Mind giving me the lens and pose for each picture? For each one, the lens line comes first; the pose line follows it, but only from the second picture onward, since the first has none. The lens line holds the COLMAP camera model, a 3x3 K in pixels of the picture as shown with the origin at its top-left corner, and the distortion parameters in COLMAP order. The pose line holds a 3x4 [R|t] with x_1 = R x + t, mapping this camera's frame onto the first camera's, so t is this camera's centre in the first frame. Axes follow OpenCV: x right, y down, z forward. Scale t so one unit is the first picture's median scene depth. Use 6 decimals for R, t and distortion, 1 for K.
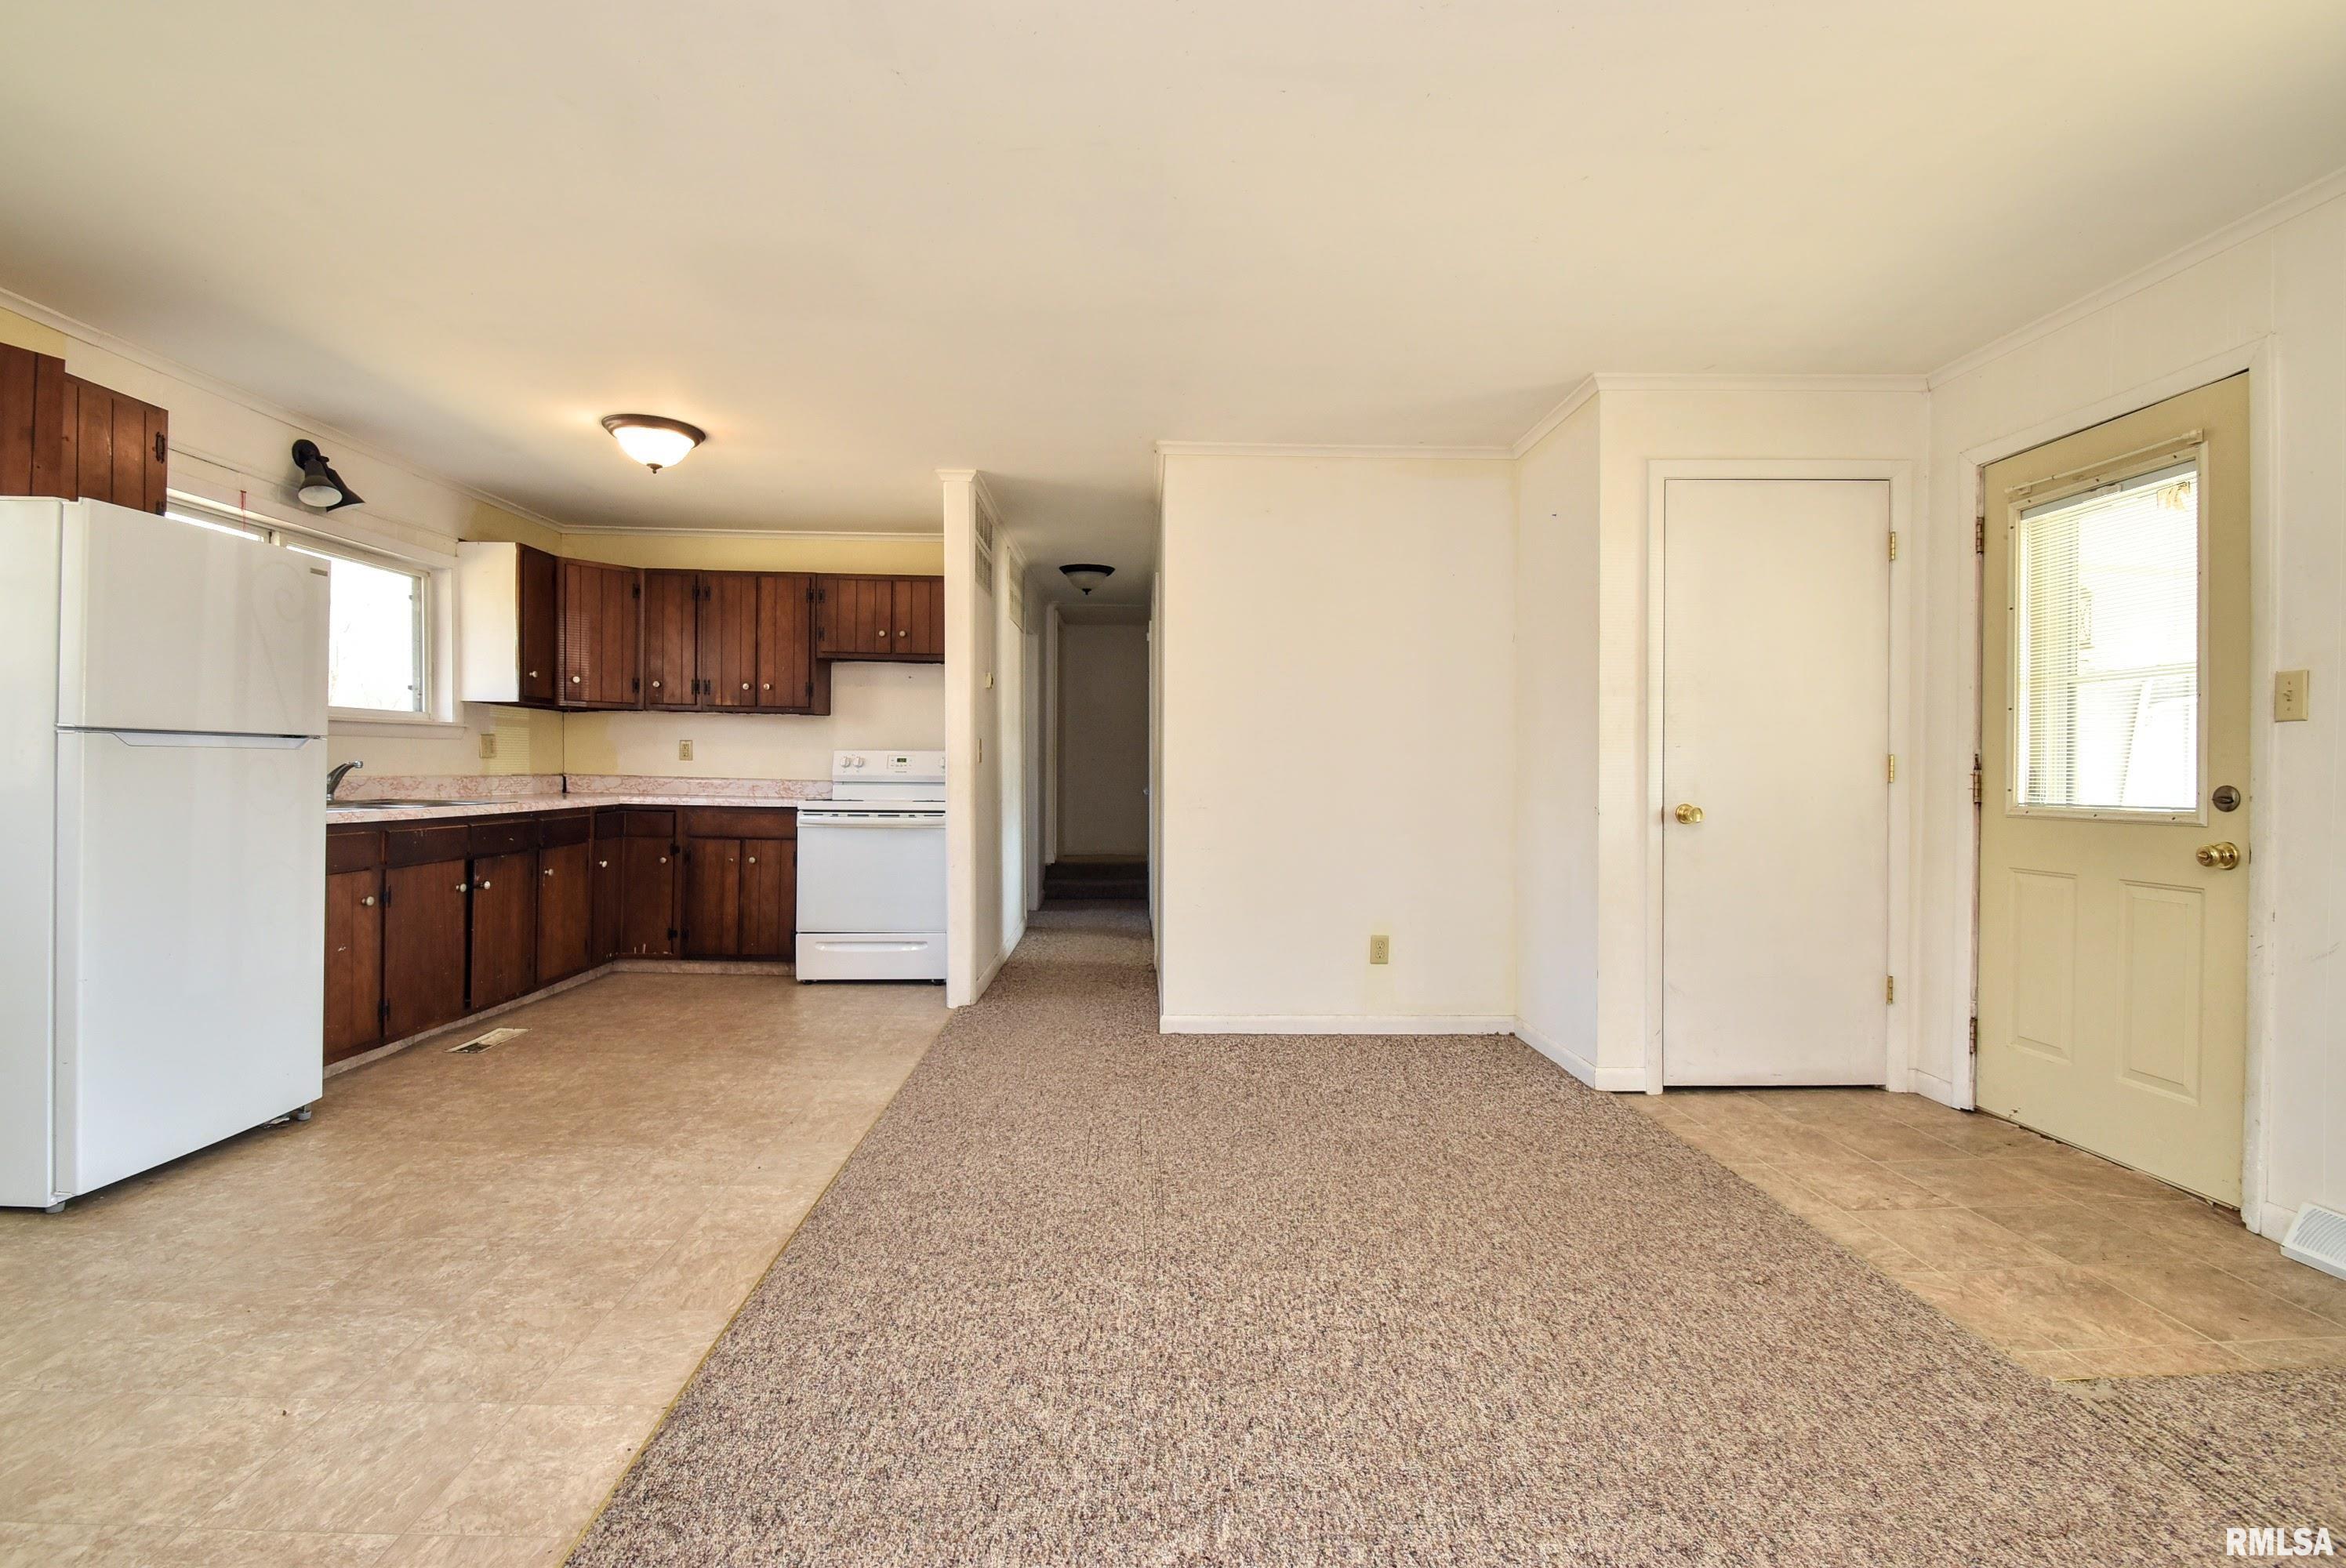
lens RADIAL K [[1038.9, 0, 1159.4], [0, 1038.9, 776.9], [0, 0, 1]] dist [0.020428, -0.023853]
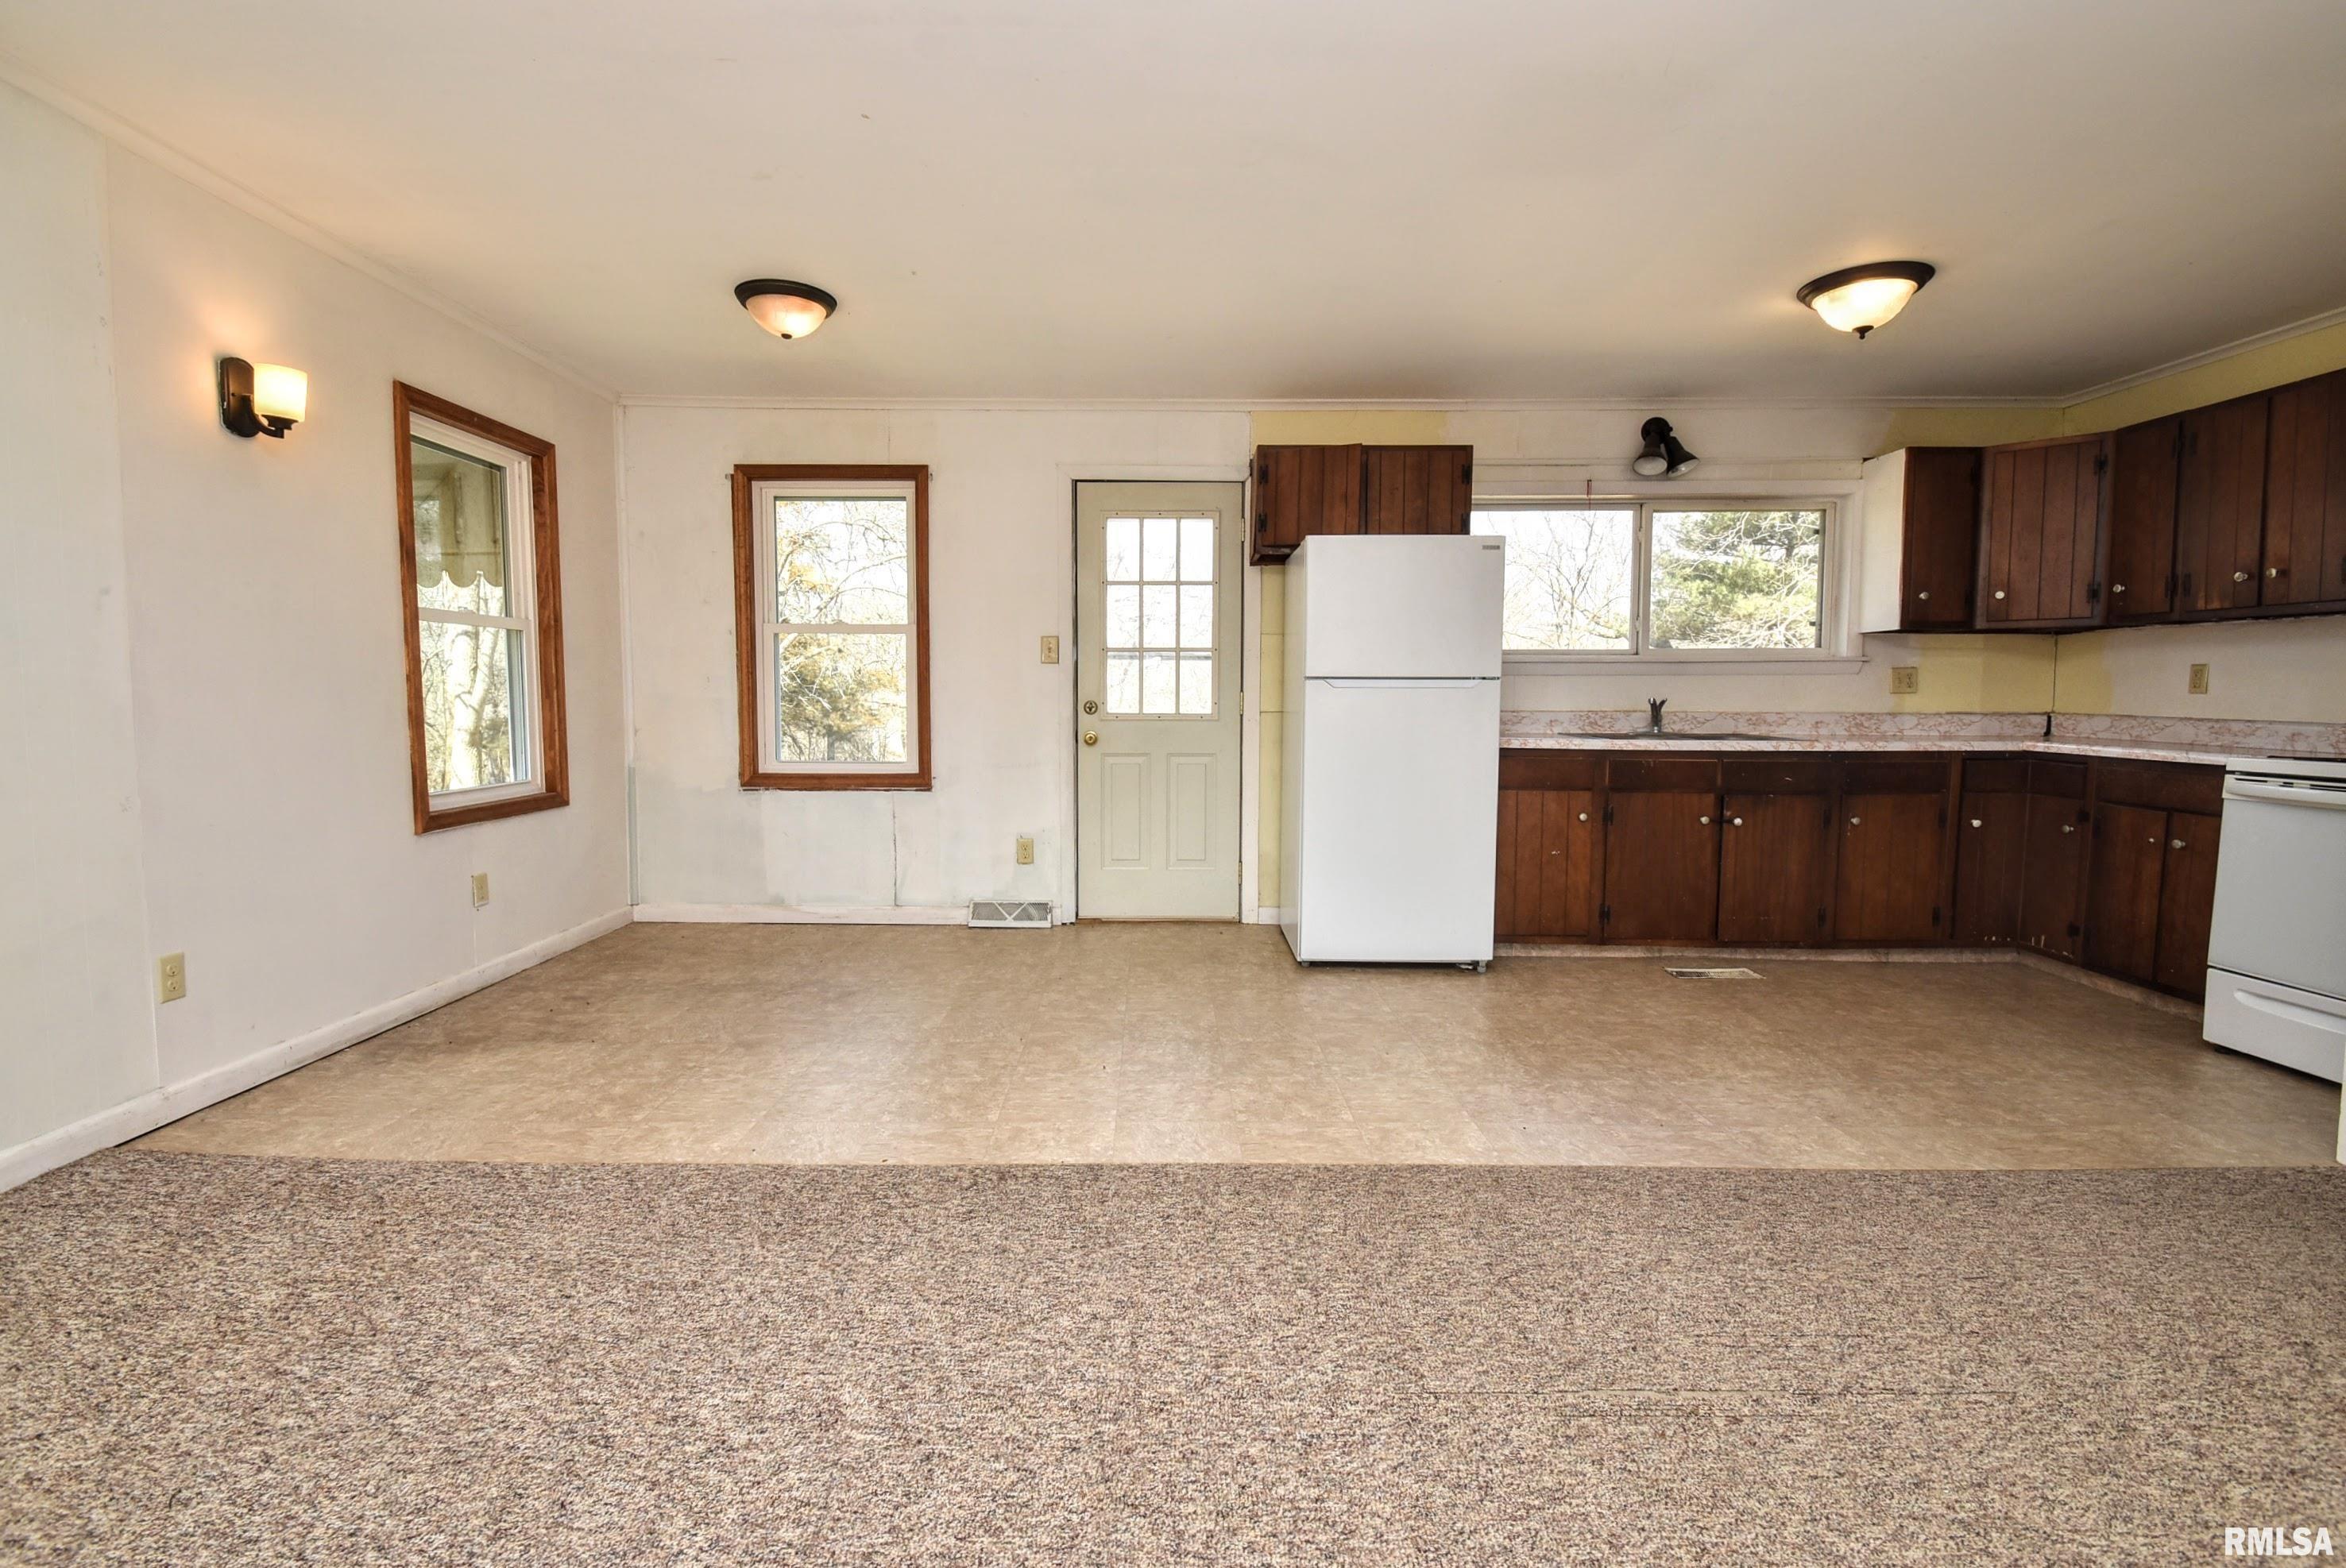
lens RADIAL K [[1043.1, 0, 1128.3], [0, 1043.1, 774.3], [0, 0, 1]] dist [0.013788, -0.015675]
pose [[-0.049161, 0.061900, -0.996871, 0.353037], [-0.011751, 0.997973, 0.062548, 0.003307], [0.998722, 0.014789, -0.048334, 0.444507]]
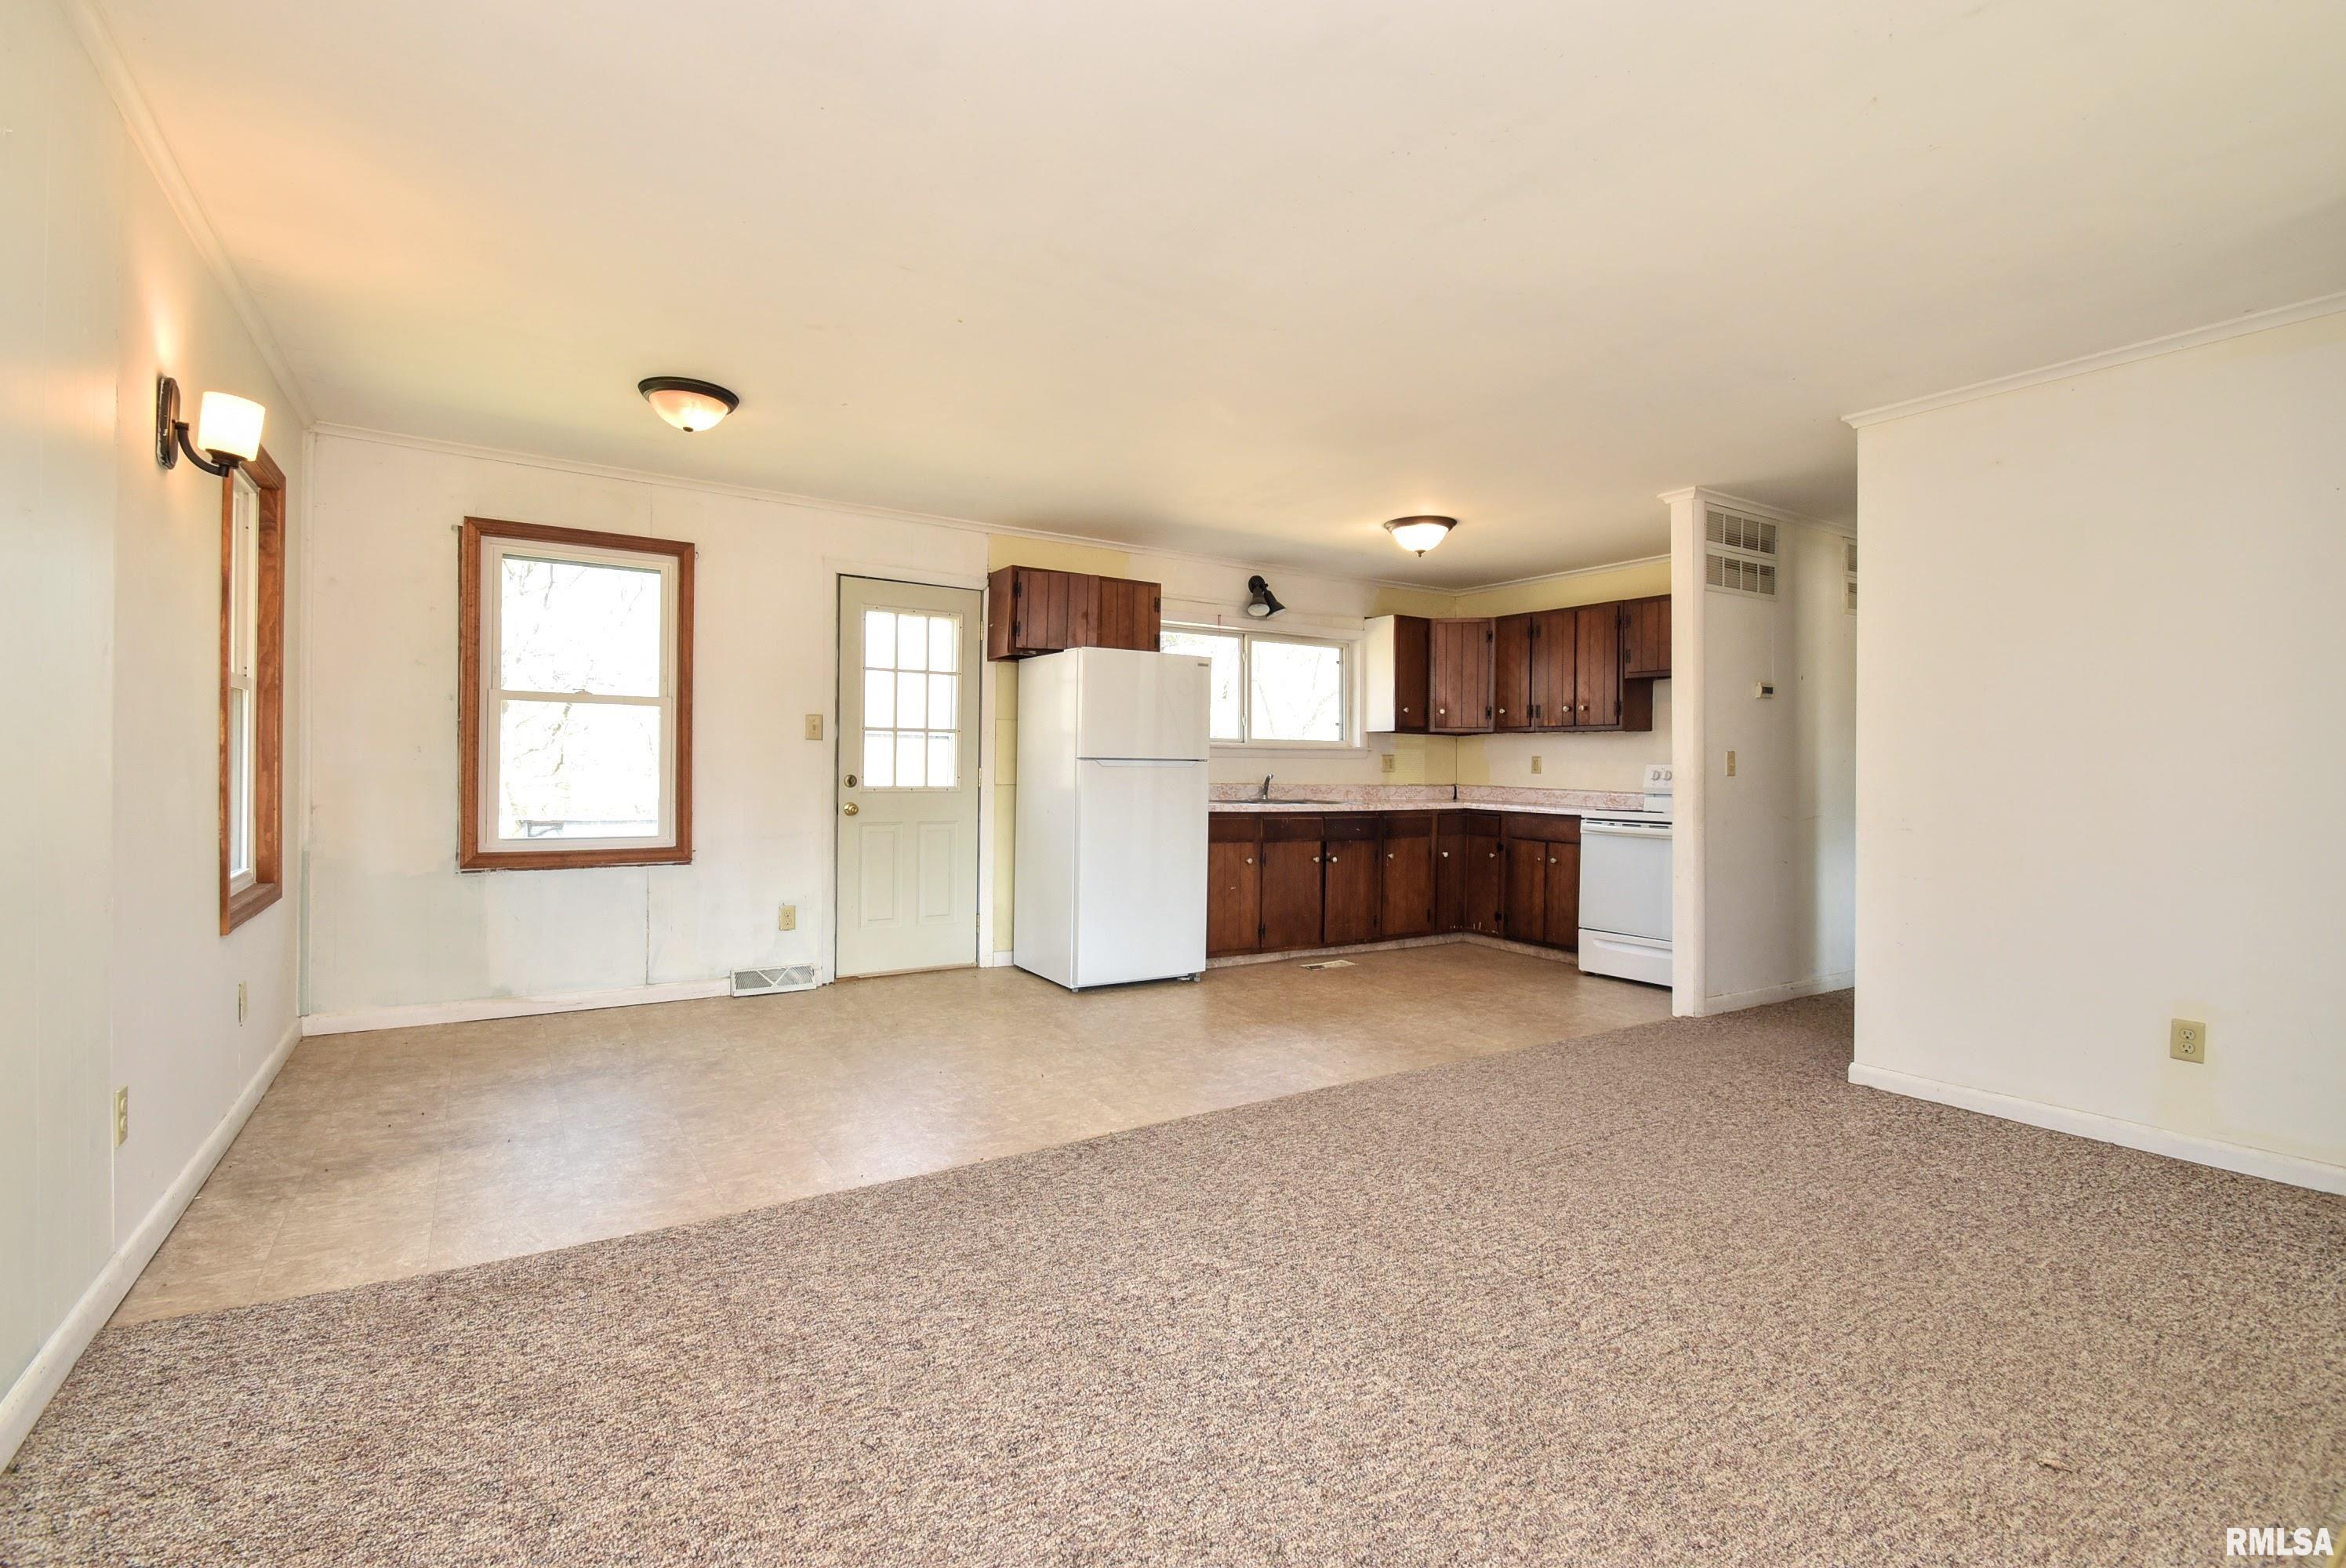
lens RADIAL K [[1043.1, 0, 1128.3], [0, 1043.1, 774.3], [0, 0, 1]] dist [0.013788, -0.015675]
pose [[0.496185, -0.000610, -0.868217, 0.453127], [-0.013122, 0.999880, -0.008201, 0.000618], [0.868118, 0.015462, 0.496117, 0.024314]]
